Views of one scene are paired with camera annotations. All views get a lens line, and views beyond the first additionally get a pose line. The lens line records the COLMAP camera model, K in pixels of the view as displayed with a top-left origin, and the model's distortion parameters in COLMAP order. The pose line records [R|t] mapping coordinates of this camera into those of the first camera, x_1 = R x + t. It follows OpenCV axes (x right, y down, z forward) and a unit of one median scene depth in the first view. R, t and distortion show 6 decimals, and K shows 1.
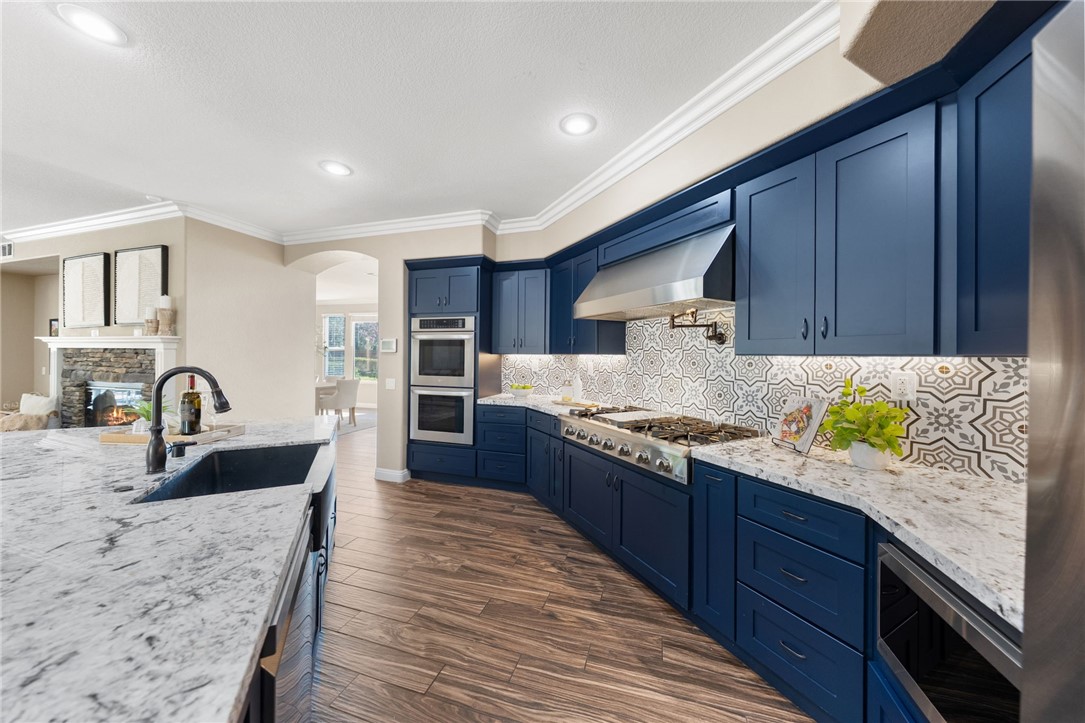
lens RADIAL K [[368.9, 0, 544.8], [0, 368.9, 357.2], [0, 0, 1]] dist [-0.000790, -0.000020]
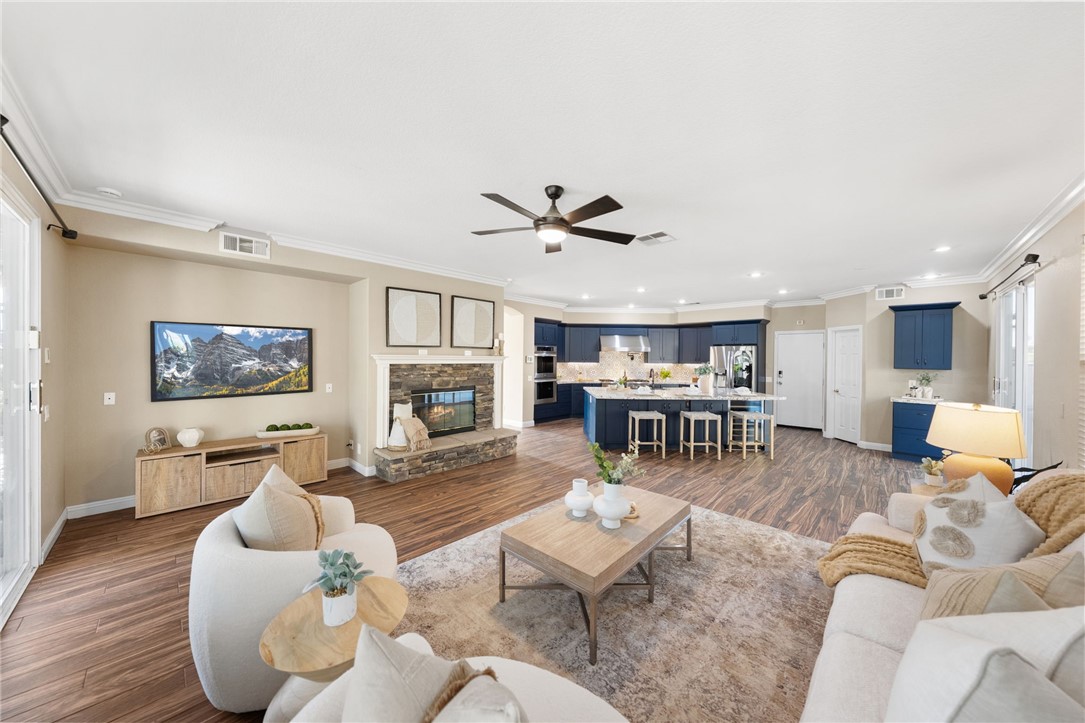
lens RADIAL K [[368.9, 0, 542.8], [0, 368.9, 358.0], [0, 0, 1]] dist [-0.000790, -0.000020]
pose [[0.449430, -0.006672, 0.893290, -2.239227], [-0.001212, 0.999967, 0.008078, -0.056872], [-0.893315, -0.004713, 0.449407, 0.042598]]
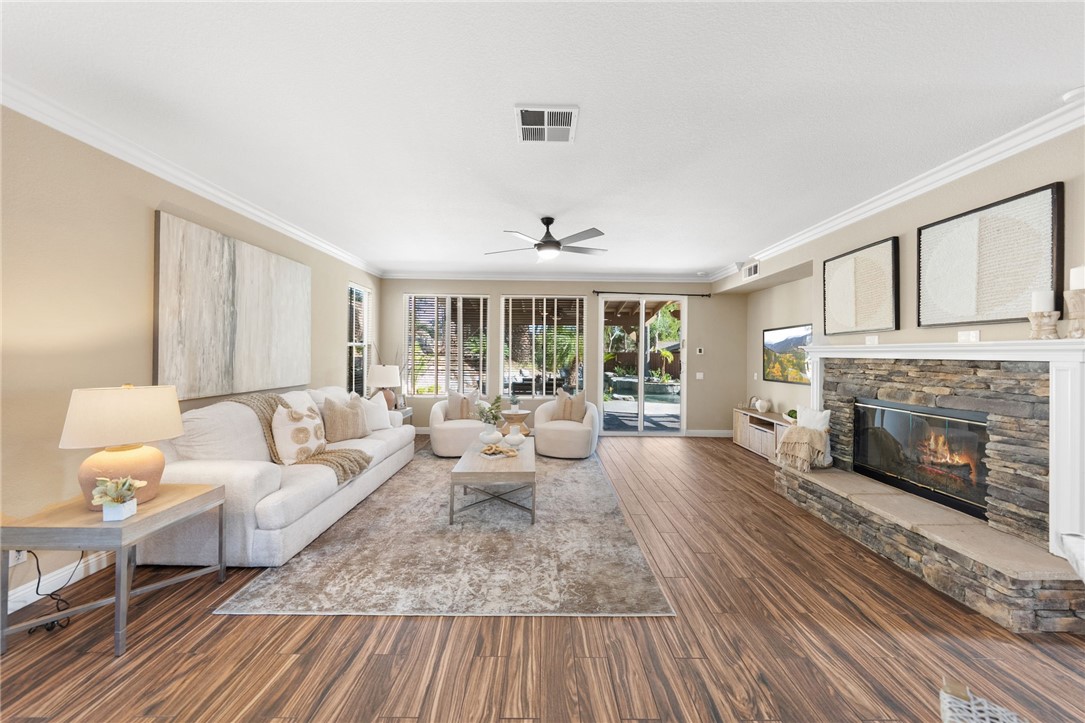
lens RADIAL K [[368.9, 0, 545.6], [0, 368.9, 352.9], [0, 0, 1]] dist [-0.000790, -0.000020]
pose [[0.306080, -0.007276, -0.951978, -0.675184], [-0.011067, 0.999876, -0.011200, -0.019444], [0.951941, 0.013964, 0.305962, 0.056572]]
